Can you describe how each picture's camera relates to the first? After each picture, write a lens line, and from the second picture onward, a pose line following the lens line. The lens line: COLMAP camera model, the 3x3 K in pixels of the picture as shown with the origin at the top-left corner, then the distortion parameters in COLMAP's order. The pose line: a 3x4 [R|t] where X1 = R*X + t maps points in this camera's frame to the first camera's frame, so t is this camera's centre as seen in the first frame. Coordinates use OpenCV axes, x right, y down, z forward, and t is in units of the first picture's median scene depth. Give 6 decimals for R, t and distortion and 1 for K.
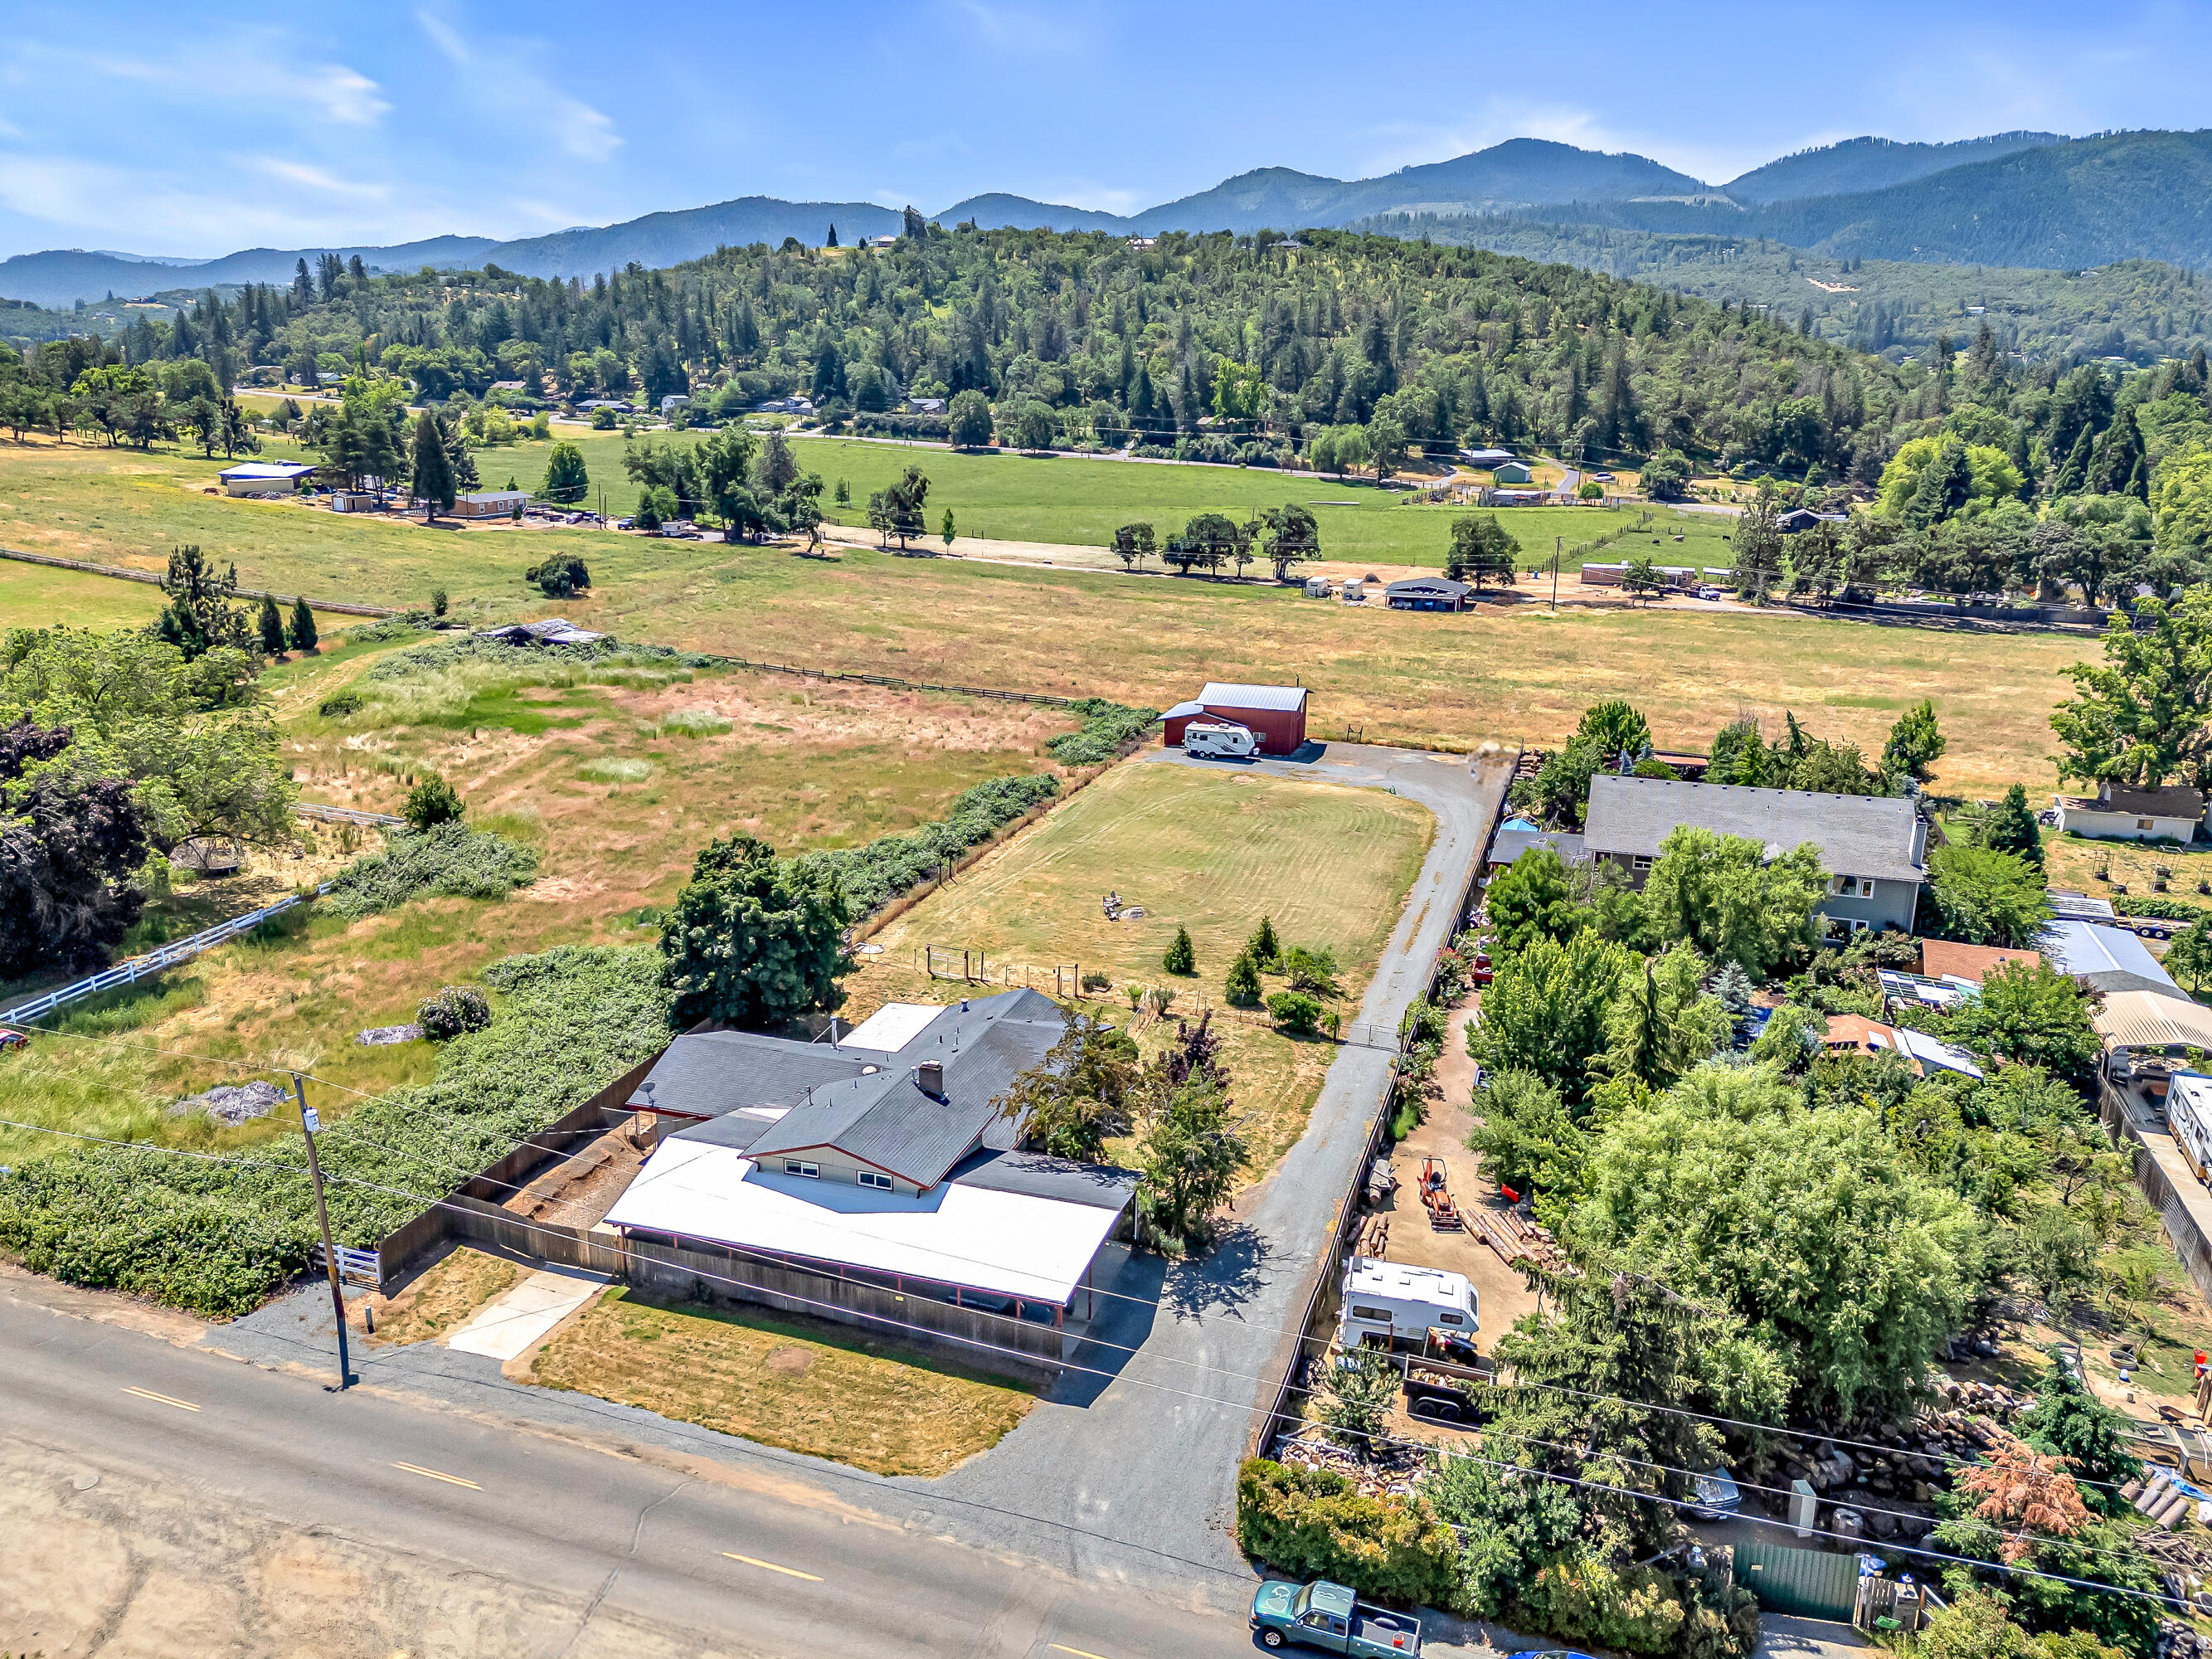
lens RADIAL K [[1645.9, 0, 1106.0], [0, 1645.9, 842.9], [0, 0, 1]] dist [0.091516, -0.107203]
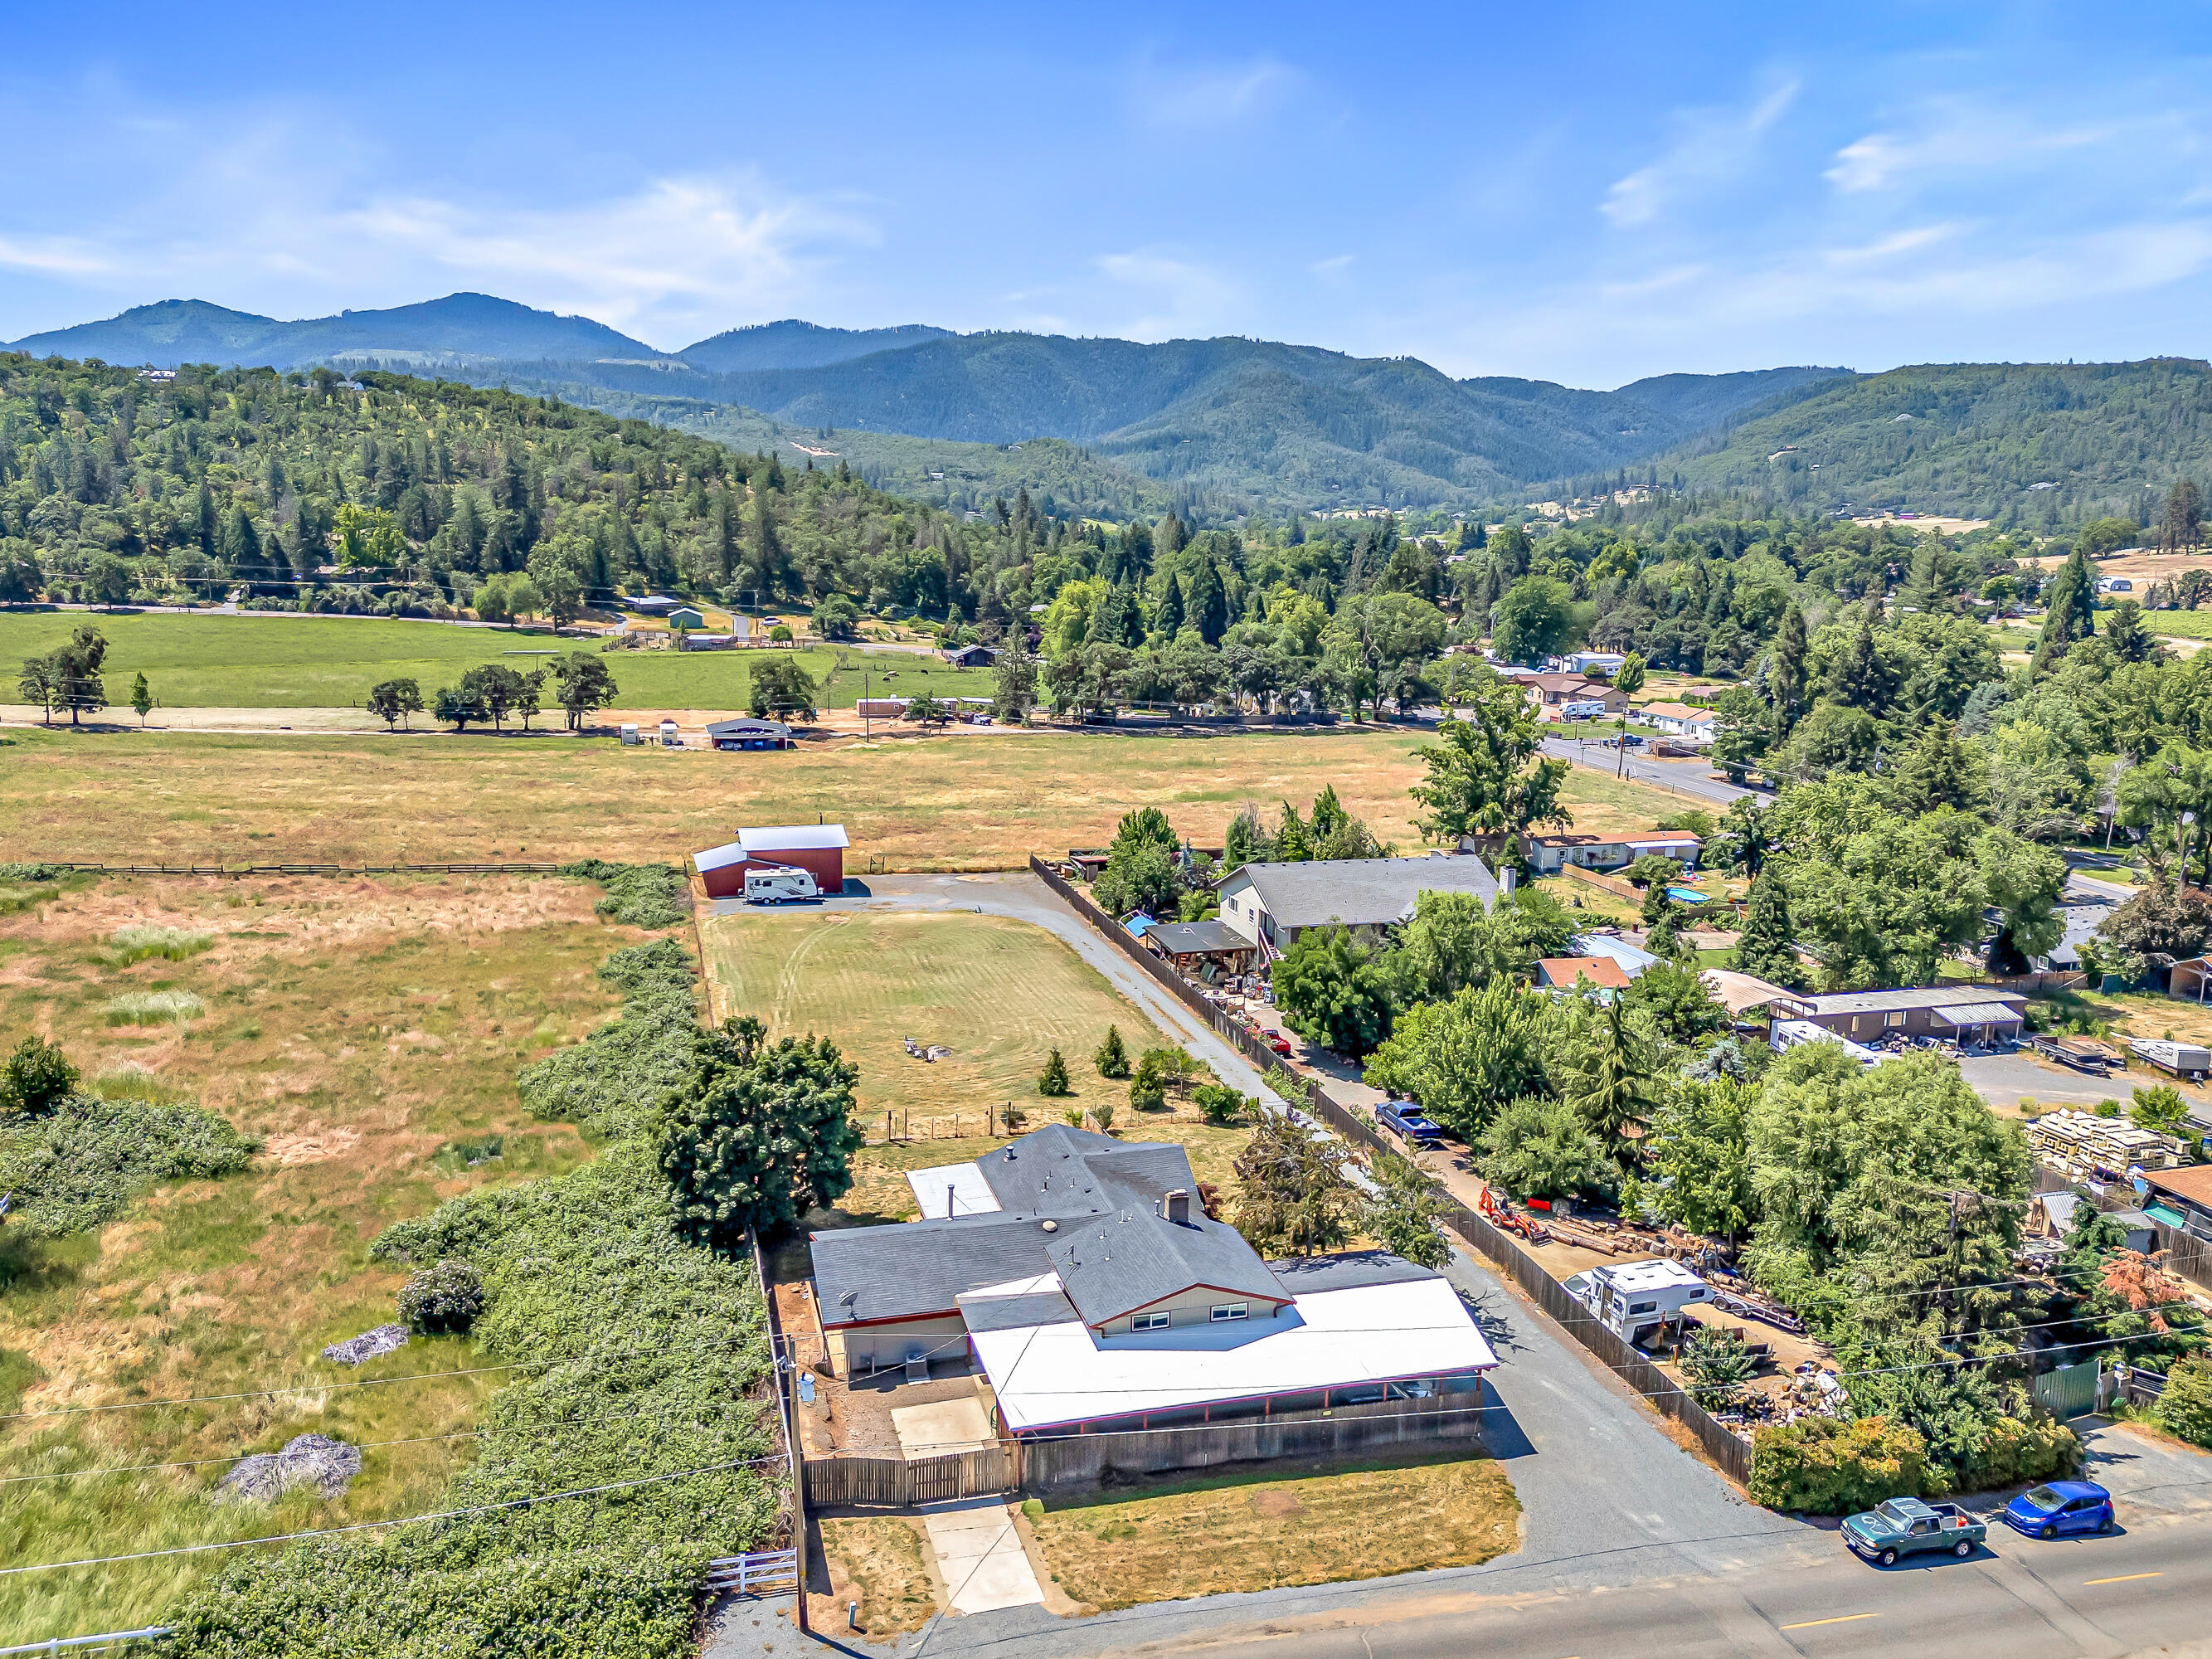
lens RADIAL K [[1645.9, 0, 1106.0], [0, 1645.9, 842.9], [0, 0, 1]] dist [0.091516, -0.107203]
pose [[0.833783, -0.103689, 0.542268, -0.112531], [0.149935, 0.987818, -0.041653, -0.006535], [-0.531343, 0.116034, 0.839173, 0.028574]]
